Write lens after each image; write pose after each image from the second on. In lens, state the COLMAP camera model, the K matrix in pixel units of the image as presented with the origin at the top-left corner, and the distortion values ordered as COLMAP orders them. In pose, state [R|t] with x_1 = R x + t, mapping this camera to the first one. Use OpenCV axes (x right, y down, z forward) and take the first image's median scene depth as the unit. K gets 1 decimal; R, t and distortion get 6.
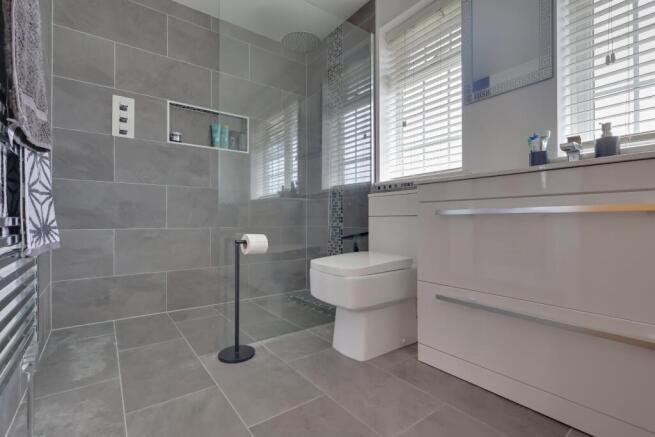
lens RADIAL K [[302.4, 0, 329.7], [0, 302.4, 222.4], [0, 0, 1]] dist [0.004572, -0.000393]
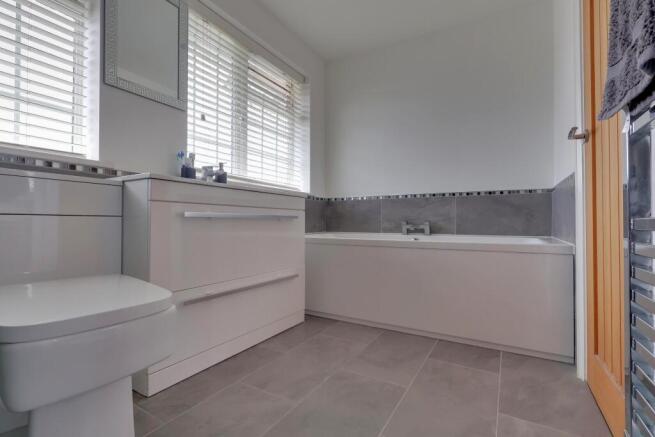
lens RADIAL K [[302.4, 0, 329.4], [0, 302.4, 217.5], [0, 0, 1]] dist [0.004572, -0.000393]
pose [[-0.370322, 0.012170, 0.928824, -0.760504], [-0.002603, 0.999897, -0.014138, -0.013834], [-0.928900, -0.007653, -0.370252, 1.016006]]
